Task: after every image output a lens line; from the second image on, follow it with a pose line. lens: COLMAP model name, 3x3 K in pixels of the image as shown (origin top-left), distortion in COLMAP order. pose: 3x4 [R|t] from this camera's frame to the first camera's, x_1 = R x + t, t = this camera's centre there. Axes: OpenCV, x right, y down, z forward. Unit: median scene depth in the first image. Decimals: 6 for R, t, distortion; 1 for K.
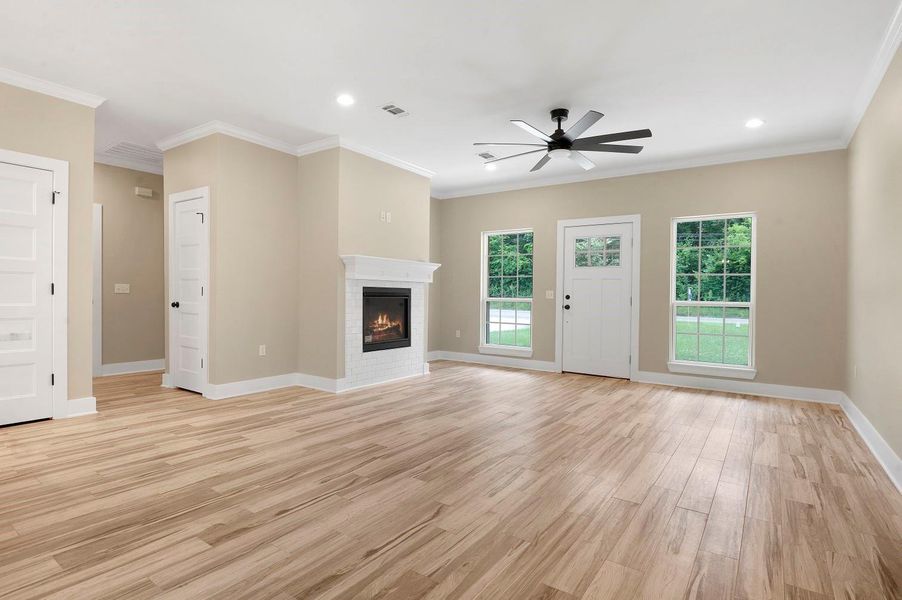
lens RADIAL K [[470.9, 0, 449.7], [0, 470.9, 299.9], [0, 0, 1]] dist [-0.015988, 0.000112]
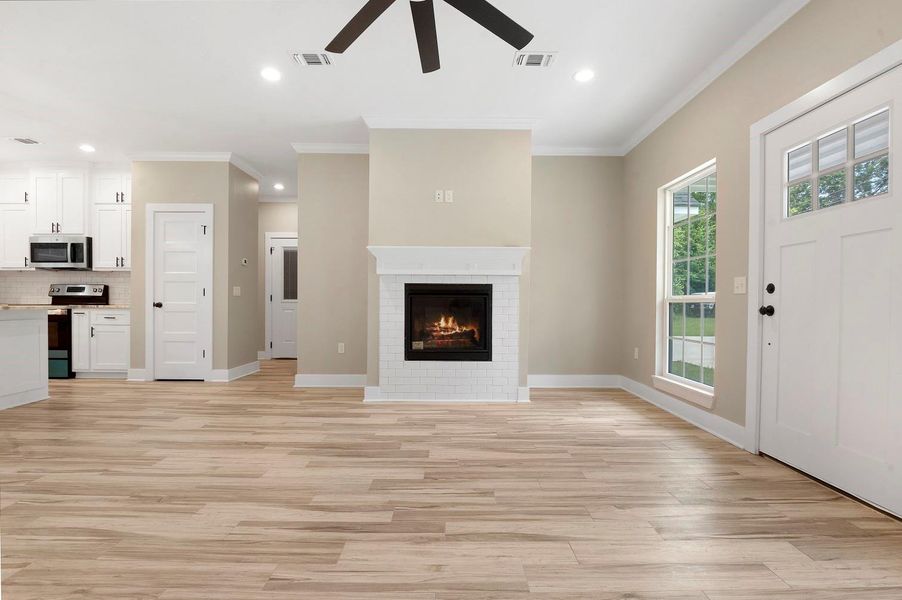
lens RADIAL K [[423.2, 0, 450.5], [0, 423.2, 306.8], [0, 0, 1]] dist [-0.010736, -0.004314]
pose [[0.566877, -0.001517, -0.823801, 0.478248], [-0.006183, 0.999962, -0.006096, 0.018758], [0.823780, 0.008550, 0.566846, 0.615377]]
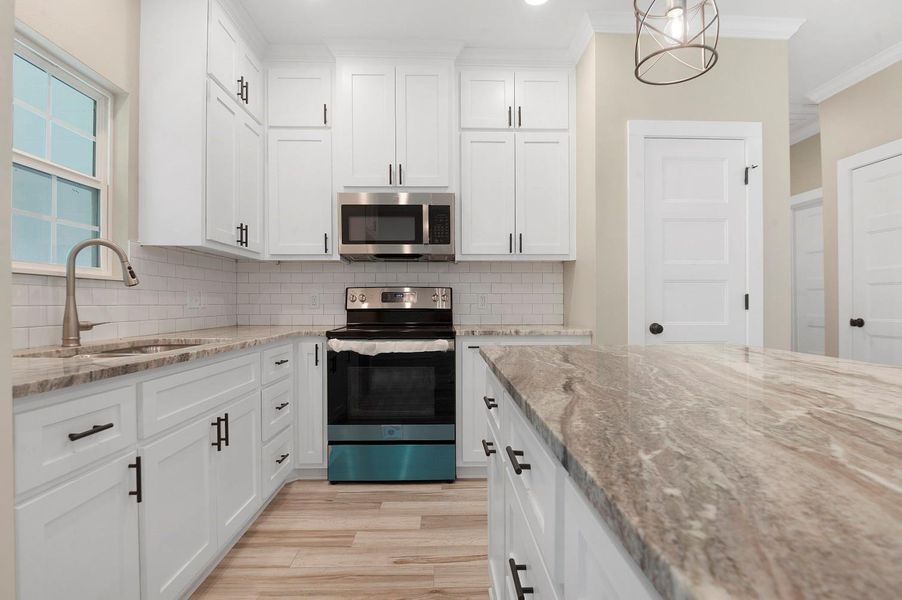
lens RADIAL K [[500.0, 0, 454.3], [0, 500.0, 293.6], [0, 0, 1]] dist [0.018771, -0.003435]
pose [[0.581830, -0.030229, -0.812749, -0.336337], [0.000926, 0.999333, -0.036506, -0.005585], [0.813310, 0.020488, 0.581470, 0.124461]]
